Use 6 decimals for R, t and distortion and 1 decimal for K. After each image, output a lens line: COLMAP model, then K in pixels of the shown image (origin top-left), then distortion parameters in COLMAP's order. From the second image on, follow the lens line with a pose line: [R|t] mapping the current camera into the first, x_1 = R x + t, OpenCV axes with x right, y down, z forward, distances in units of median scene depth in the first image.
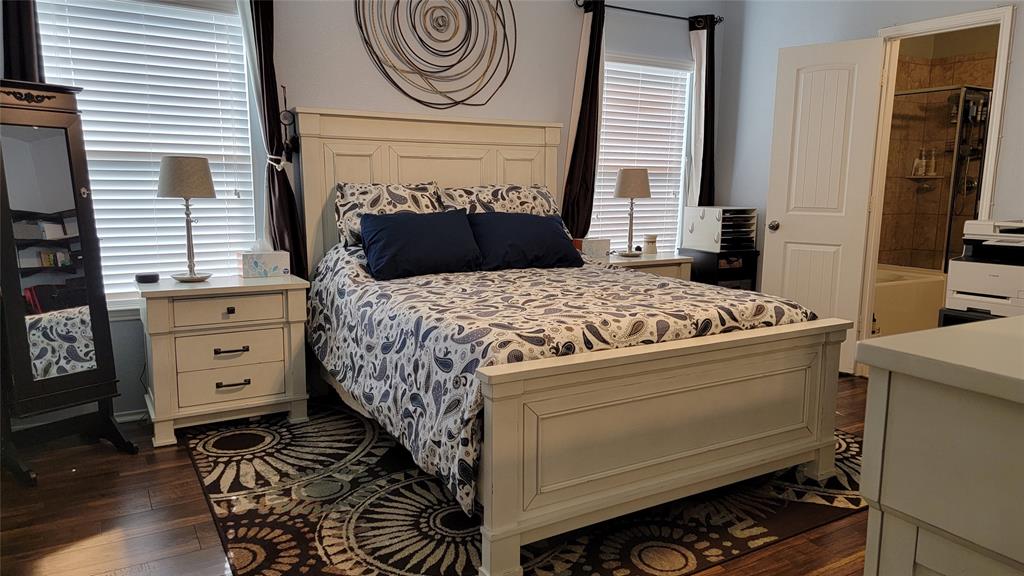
lens RADIAL K [[702.1, 0, 511.2], [0, 702.1, 289.8], [0, 0, 1]] dist [0.010800, 0.001891]
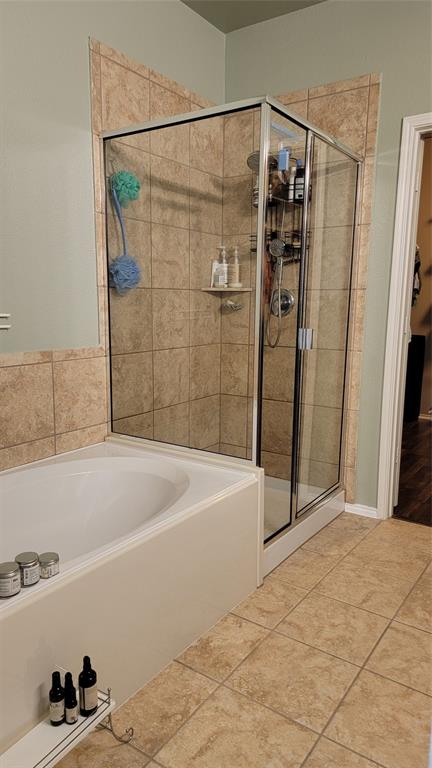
lens RADIAL K [[526.6, 0, 215.5], [0, 526.6, 385.1], [0, 0, 1]] dist [0.010800, 0.001891]
pose [[0.901097, -0.066743, 0.428450, 0.358086], [0.060711, 0.997770, 0.027745, -0.084748], [-0.429346, 0.001010, 0.903140, 0.557271]]
